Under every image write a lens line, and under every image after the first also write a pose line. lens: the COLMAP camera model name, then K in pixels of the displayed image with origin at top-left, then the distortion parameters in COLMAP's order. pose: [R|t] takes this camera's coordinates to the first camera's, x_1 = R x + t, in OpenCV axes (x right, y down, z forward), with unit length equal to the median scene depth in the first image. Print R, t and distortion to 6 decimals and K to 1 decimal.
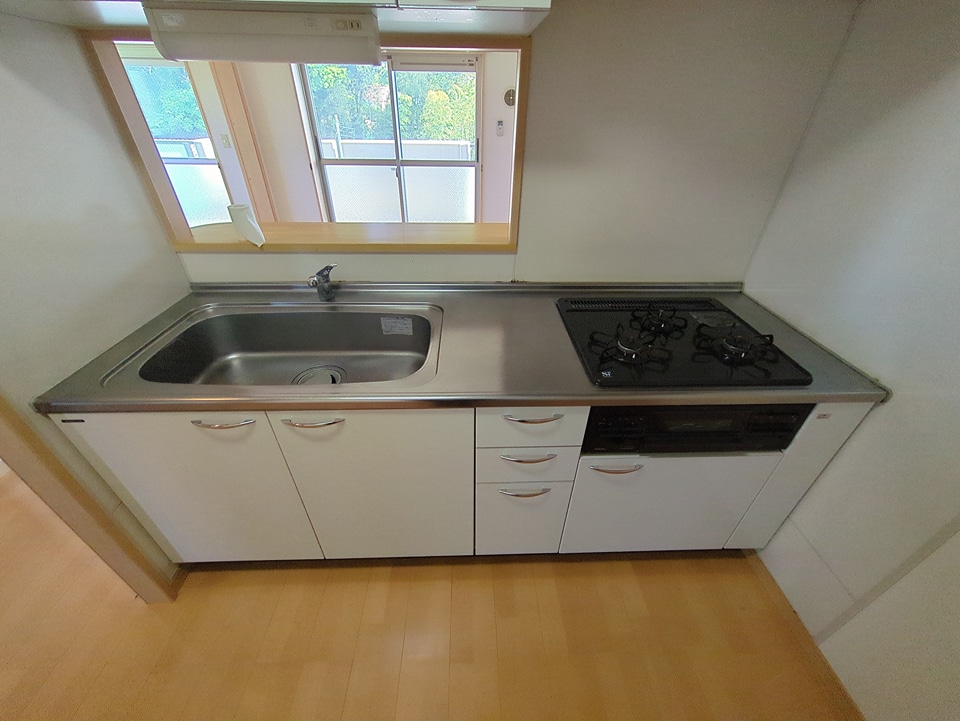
lens RADIAL K [[376.5, 0, 477.1], [0, 376.5, 362.2], [0, 0, 1]] dist [-0.003374, 0.000493]
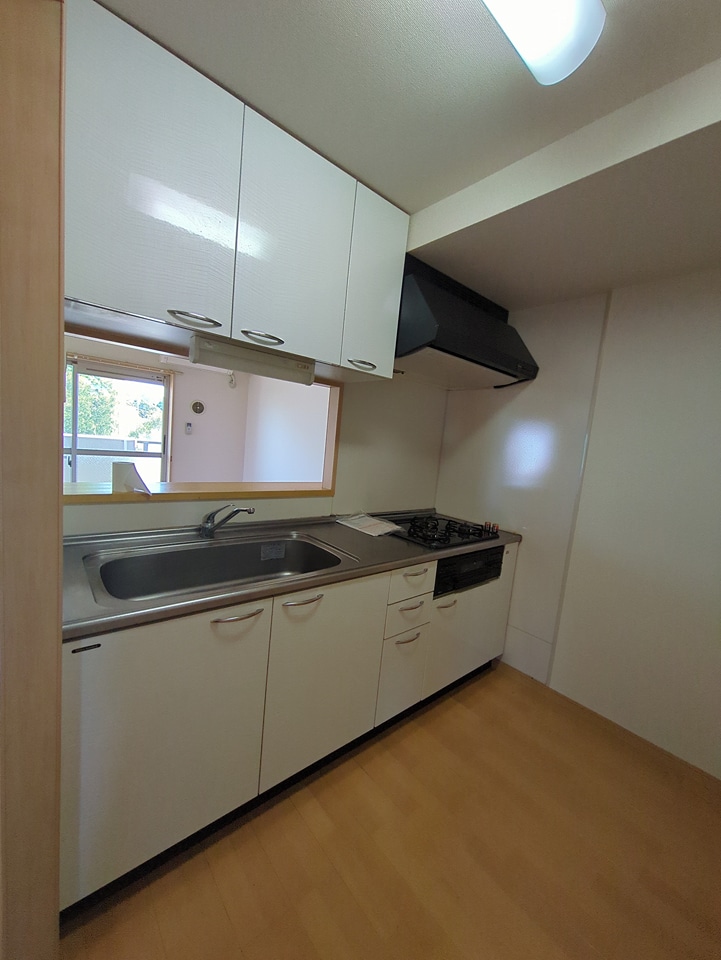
lens RADIAL K [[376.5, 0, 363.6], [0, 376.5, 475.9], [0, 0, 1]] dist [-0.003374, 0.000493]
pose [[0.775539, 0.004817, 0.631281, -0.896286], [0.277971, 0.895211, -0.348323, 0.232155], [-0.566808, 0.445616, 0.692932, -0.175296]]
